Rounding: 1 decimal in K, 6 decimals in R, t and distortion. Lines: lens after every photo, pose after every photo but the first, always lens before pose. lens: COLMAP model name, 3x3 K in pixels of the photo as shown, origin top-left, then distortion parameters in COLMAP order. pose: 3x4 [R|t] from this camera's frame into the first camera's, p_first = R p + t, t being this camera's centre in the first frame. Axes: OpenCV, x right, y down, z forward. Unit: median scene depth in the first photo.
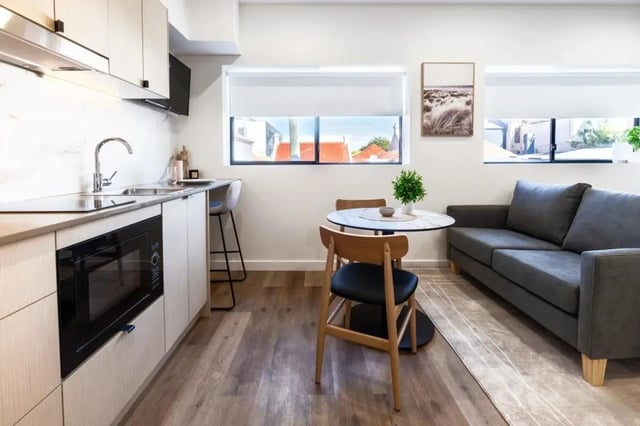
lens RADIAL K [[294.1, 0, 318.4], [0, 294.1, 220.3], [0, 0, 1]] dist [0.000365, 0.000286]
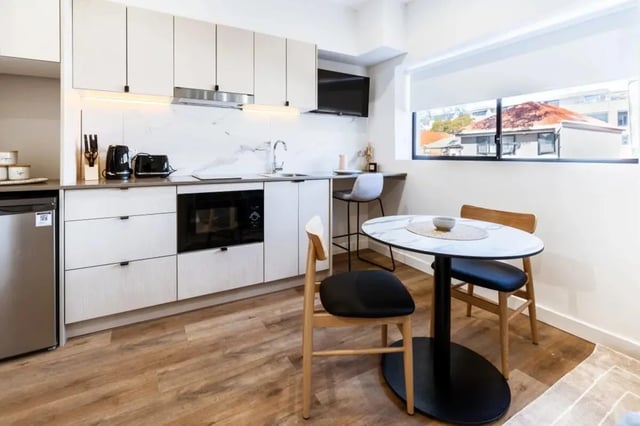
lens RADIAL K [[298.9, 0, 320.0], [0, 298.9, 213.0], [0, 0, 1]] dist [-0.019889, -0.000307]
pose [[0.492351, 0.166365, -0.854349, 0.613289], [-0.176120, 0.980301, 0.089395, -0.057608], [0.852392, 0.106454, 0.511953, 0.296267]]
